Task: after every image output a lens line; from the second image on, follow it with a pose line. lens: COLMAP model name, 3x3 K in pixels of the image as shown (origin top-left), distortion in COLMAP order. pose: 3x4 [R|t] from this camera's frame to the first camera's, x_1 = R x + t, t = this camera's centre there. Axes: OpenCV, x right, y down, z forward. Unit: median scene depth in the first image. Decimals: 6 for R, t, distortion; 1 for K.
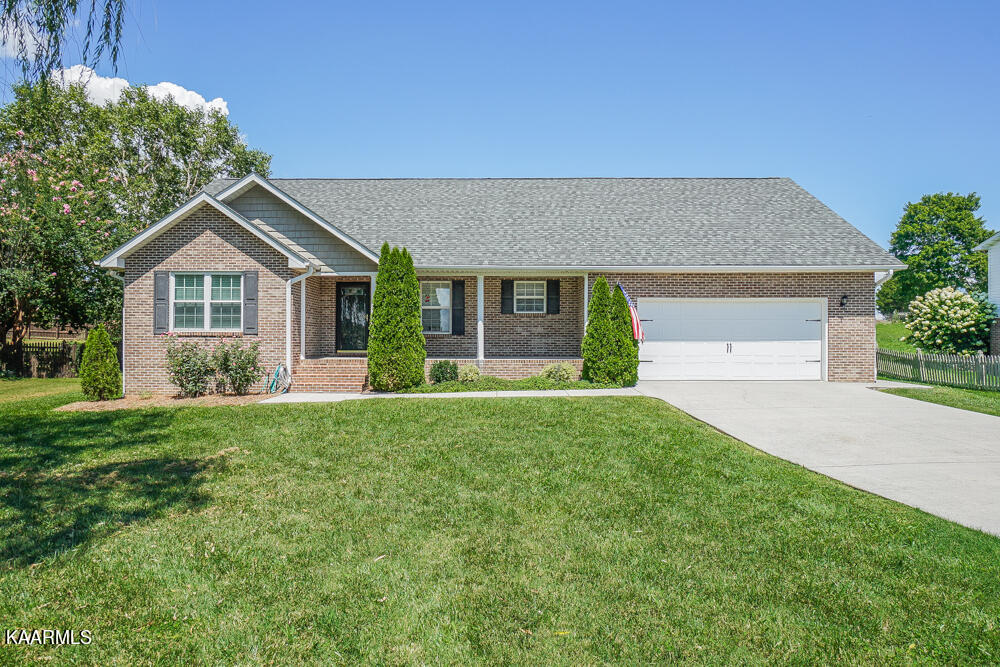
lens RADIAL K [[578.6, 0, 495.3], [0, 578.6, 341.7], [0, 0, 1]] dist [-0.000752, 0.001050]
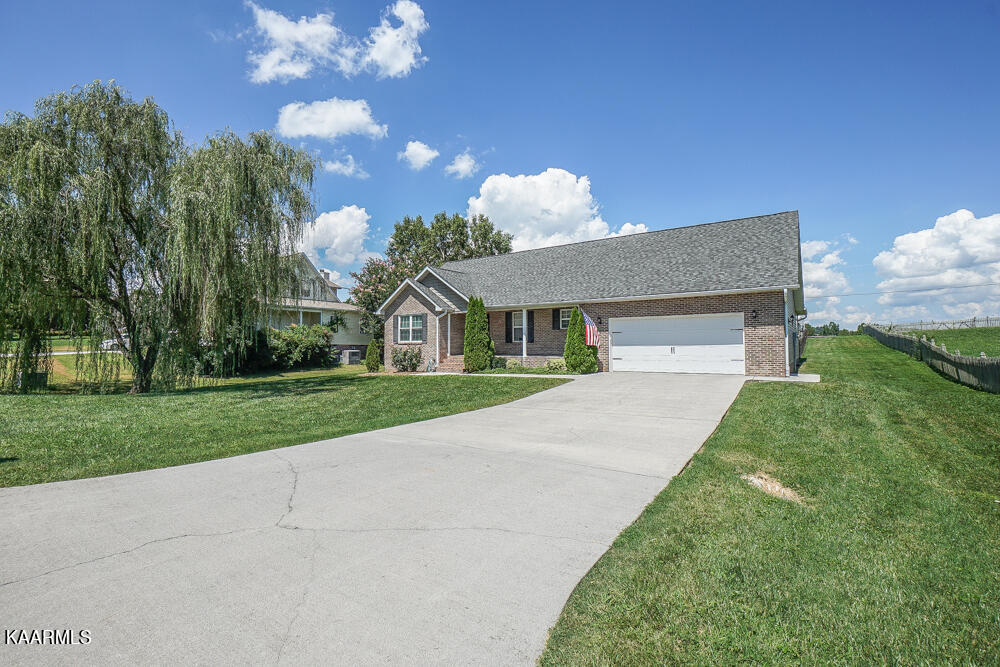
lens RADIAL K [[450.0, 0, 492.9], [0, 450.0, 335.9], [0, 0, 1]] dist [-0.062329, 0.018462]
pose [[0.806068, -0.017147, -0.591574, 0.723009], [0.004175, 0.999720, -0.023288, -0.000880], [0.591808, 0.016302, 0.805914, -0.158769]]
